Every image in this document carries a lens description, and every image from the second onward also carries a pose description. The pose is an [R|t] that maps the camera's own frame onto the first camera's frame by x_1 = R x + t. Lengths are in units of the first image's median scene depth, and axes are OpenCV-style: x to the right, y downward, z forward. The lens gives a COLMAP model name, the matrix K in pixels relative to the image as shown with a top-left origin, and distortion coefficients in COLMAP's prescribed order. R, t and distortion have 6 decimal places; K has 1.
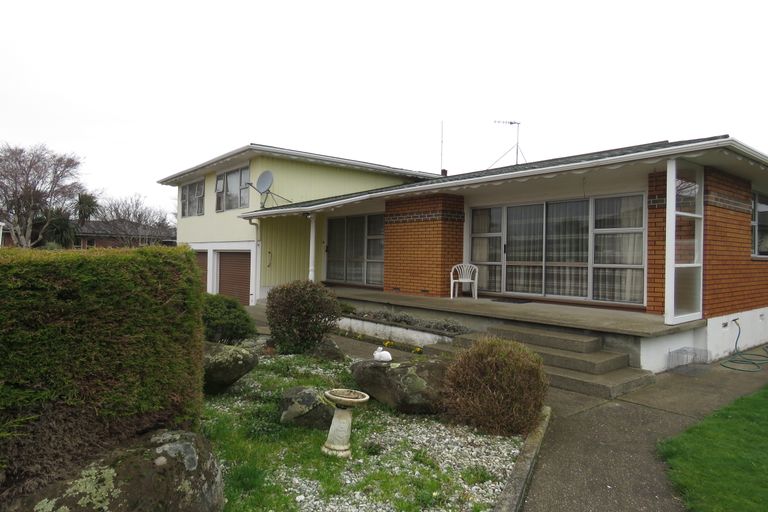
lens RADIAL K [[495.3, 0, 385.9], [0, 495.3, 259.6], [0, 0, 1]] dist [-0.003903, -0.001417]
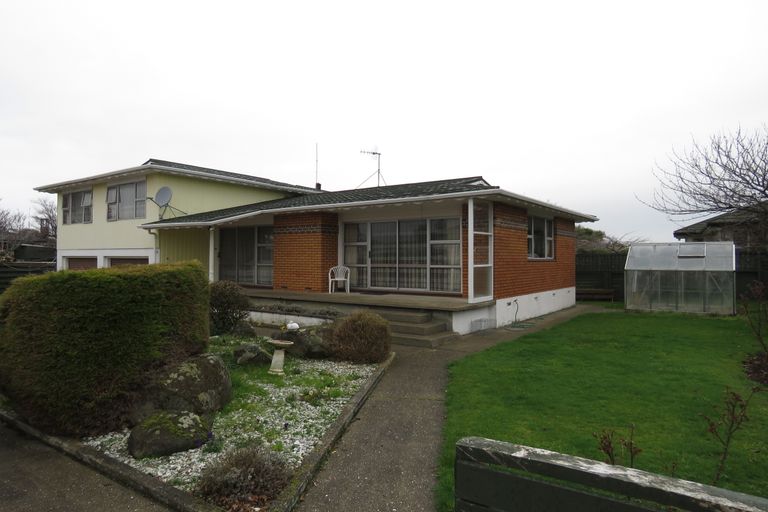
lens RADIAL K [[495.3, 0, 385.9], [0, 495.3, 259.6], [0, 0, 1]] dist [-0.003903, -0.001417]
pose [[0.965717, -0.011616, 0.259336, -0.065984], [0.012158, 0.999926, -0.000487, -0.007603], [-0.259311, 0.003623, 0.965787, -0.313949]]
